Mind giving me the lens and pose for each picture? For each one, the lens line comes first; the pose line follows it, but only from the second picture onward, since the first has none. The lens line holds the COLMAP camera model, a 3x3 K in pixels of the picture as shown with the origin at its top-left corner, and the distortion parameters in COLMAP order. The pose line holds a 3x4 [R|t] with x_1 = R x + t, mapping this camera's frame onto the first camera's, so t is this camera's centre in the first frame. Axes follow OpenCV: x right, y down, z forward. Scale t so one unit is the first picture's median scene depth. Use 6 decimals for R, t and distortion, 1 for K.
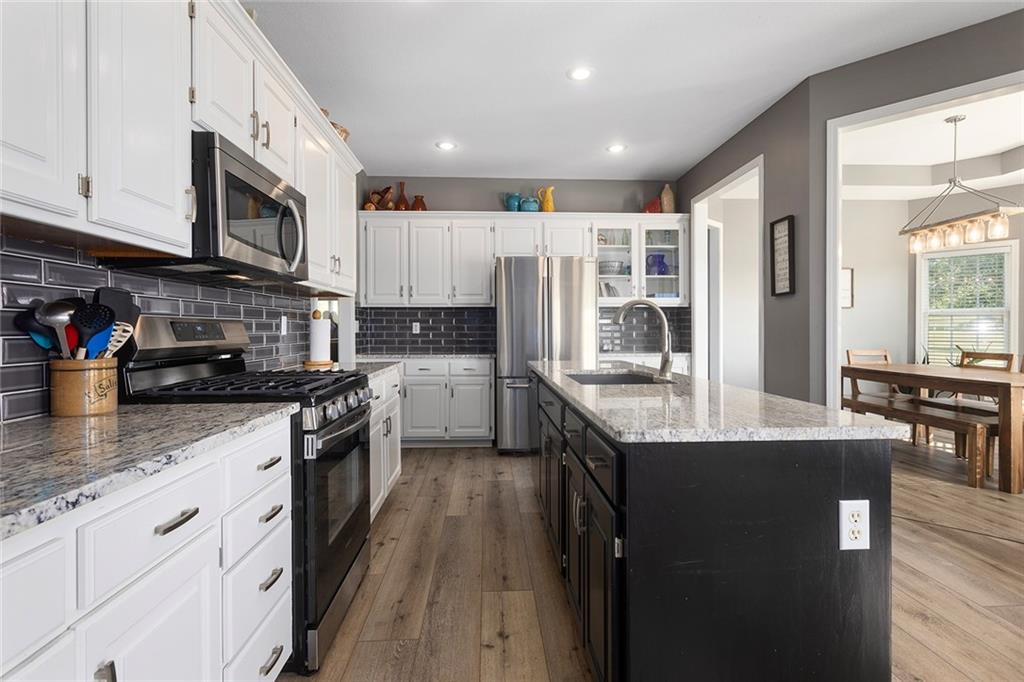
lens RADIAL K [[487.3, 0, 511.2], [0, 487.3, 341.4], [0, 0, 1]] dist [-0.000332, -0.000224]
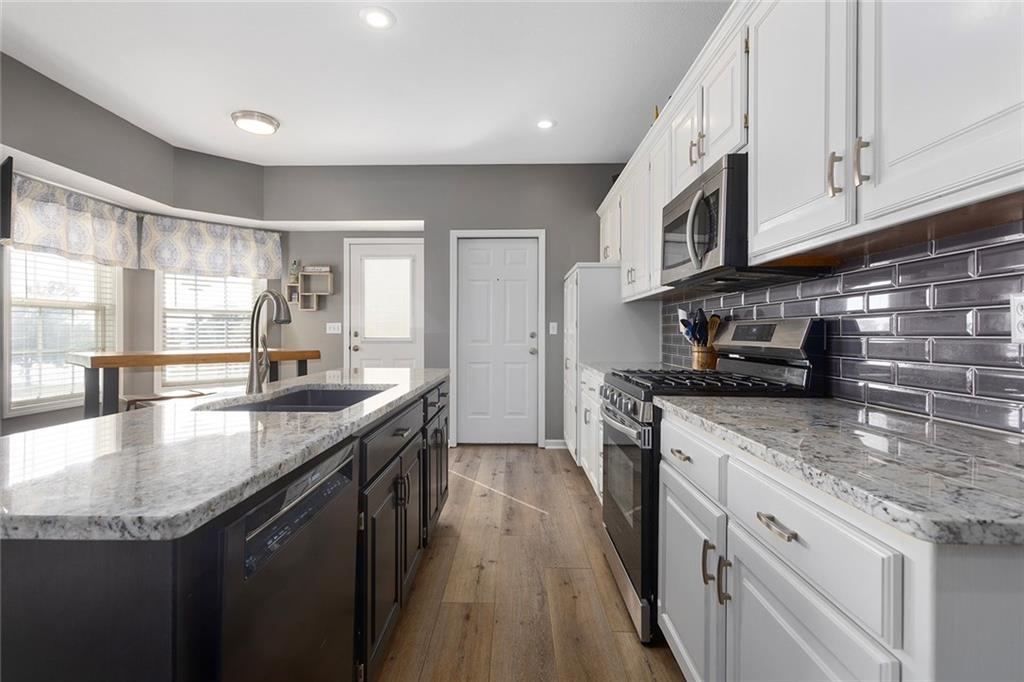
lens RADIAL K [[487.3, 0, 511.2], [0, 487.3, 338.0], [0, 0, 1]] dist [-0.000332, -0.000224]
pose [[-0.998273, 0.011558, 0.057602, -0.162144], [0.012196, 0.999868, 0.010743, -0.022528], [-0.057470, 0.011427, -0.998282, 2.047997]]
